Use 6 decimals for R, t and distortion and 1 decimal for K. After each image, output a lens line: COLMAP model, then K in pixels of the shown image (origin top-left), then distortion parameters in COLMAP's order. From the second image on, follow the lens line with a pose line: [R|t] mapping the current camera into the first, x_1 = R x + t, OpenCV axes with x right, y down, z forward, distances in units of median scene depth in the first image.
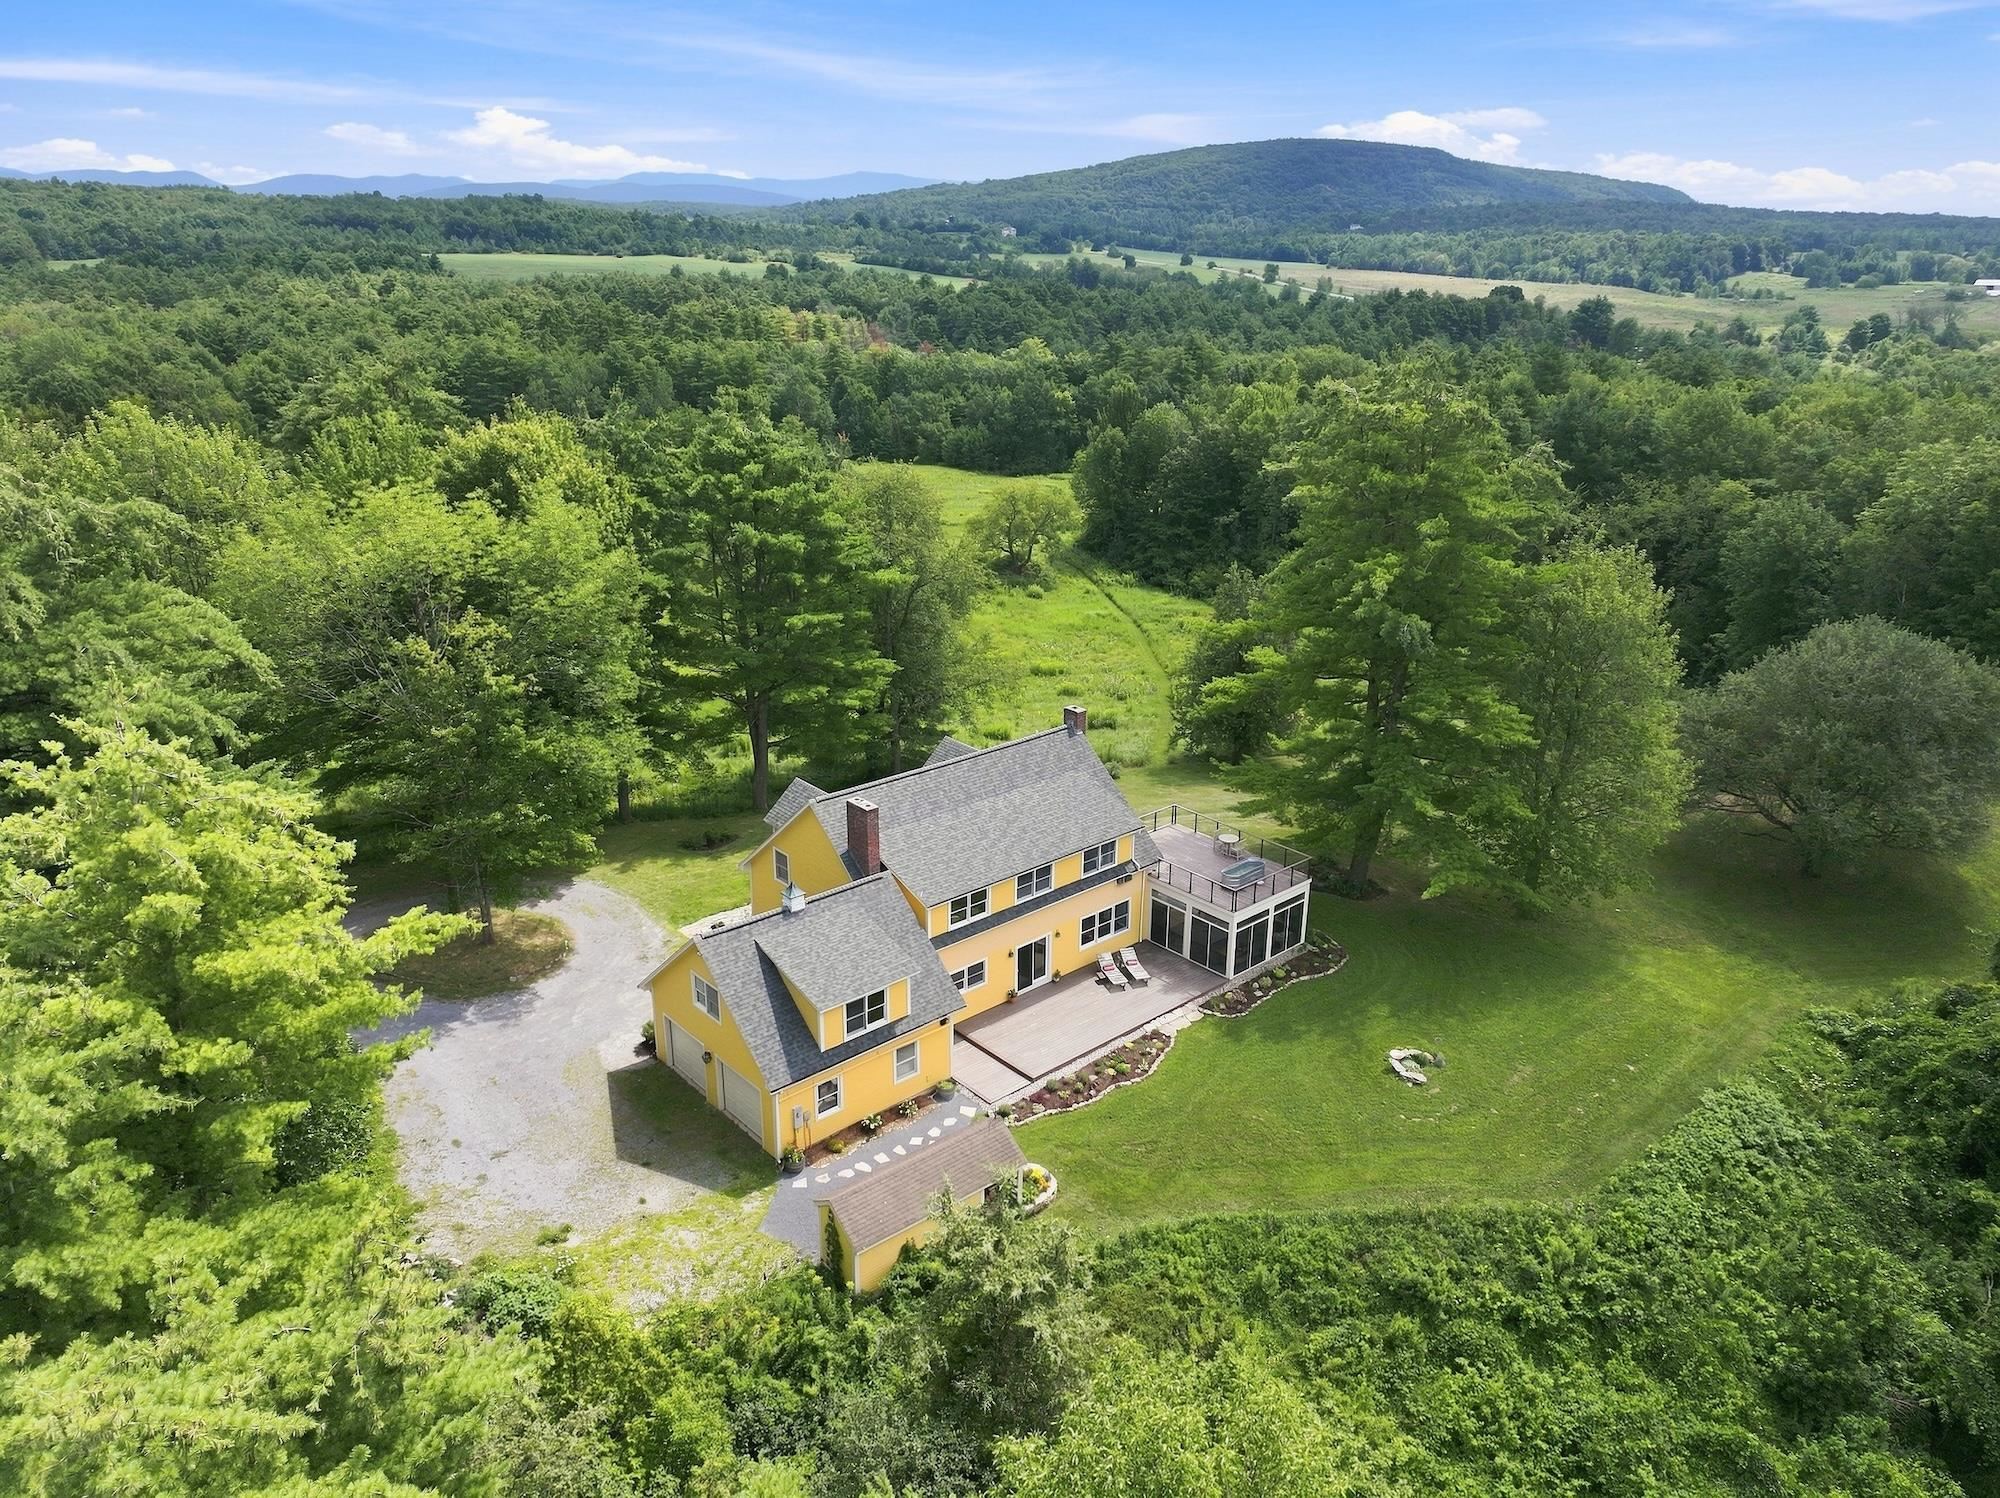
lens RADIAL K [[1405.4, 0, 1000.0], [0, 1405.4, 749.0], [0, 0, 1]] dist [0.000737, -0.000313]
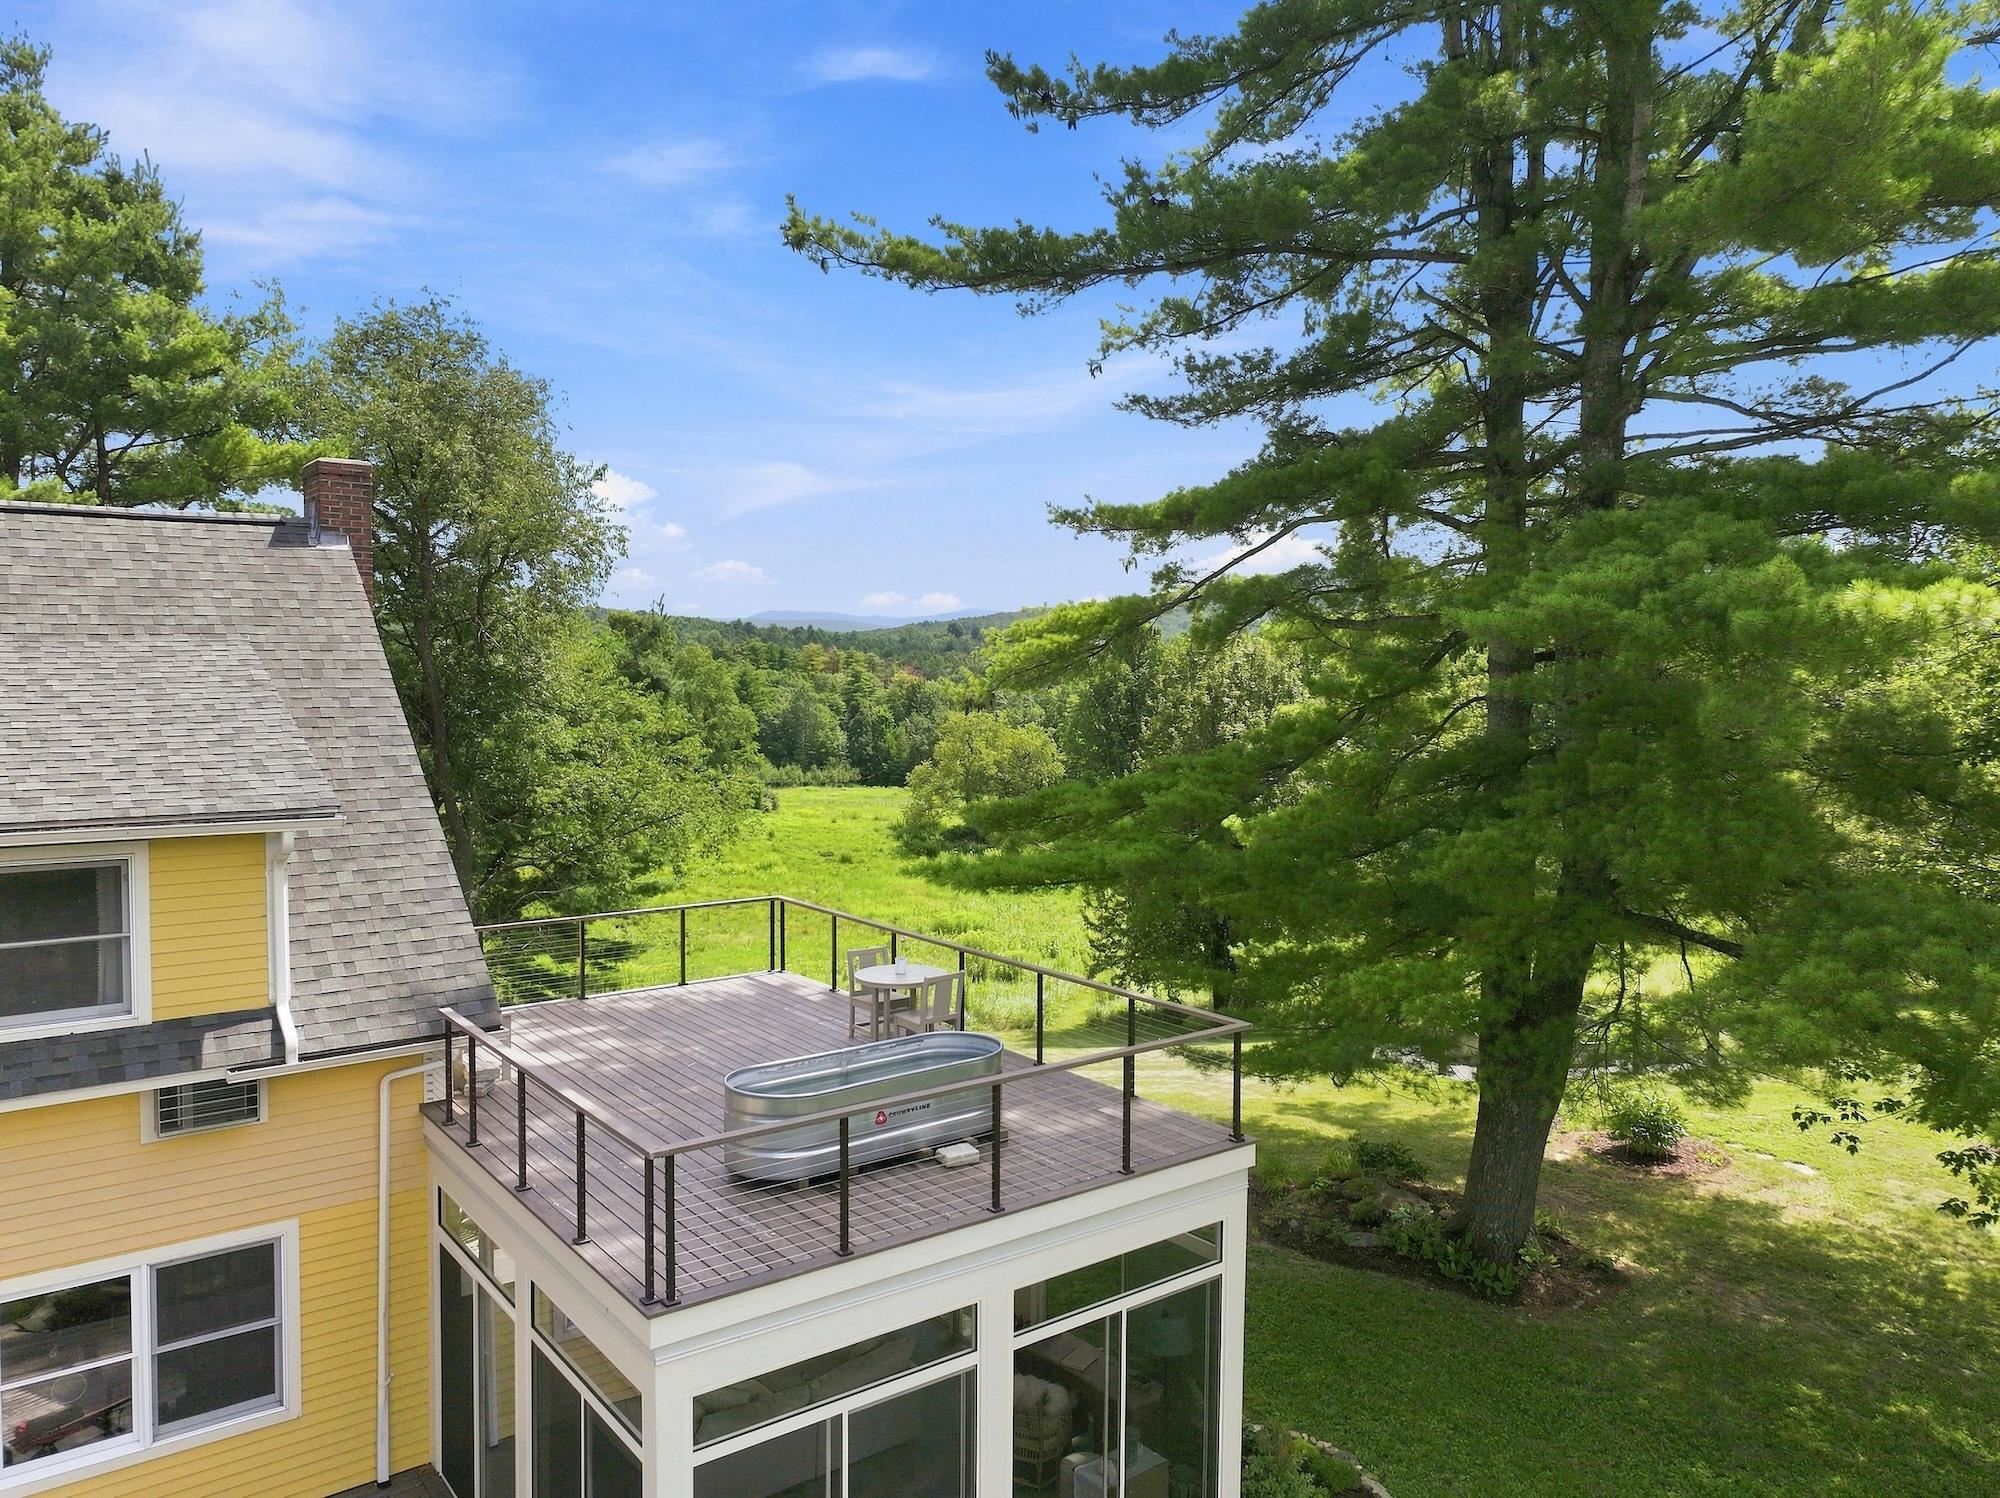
lens RADIAL K [[1405.4, 0, 1000.0], [0, 1405.4, 749.0], [0, 0, 1]] dist [0.000737, -0.000313]
pose [[0.997740, 0.004551, -0.067037, 0.203447], [-0.023355, 0.958983, -0.282499, 0.096923], [0.063001, 0.283427, 0.956922, 0.819748]]
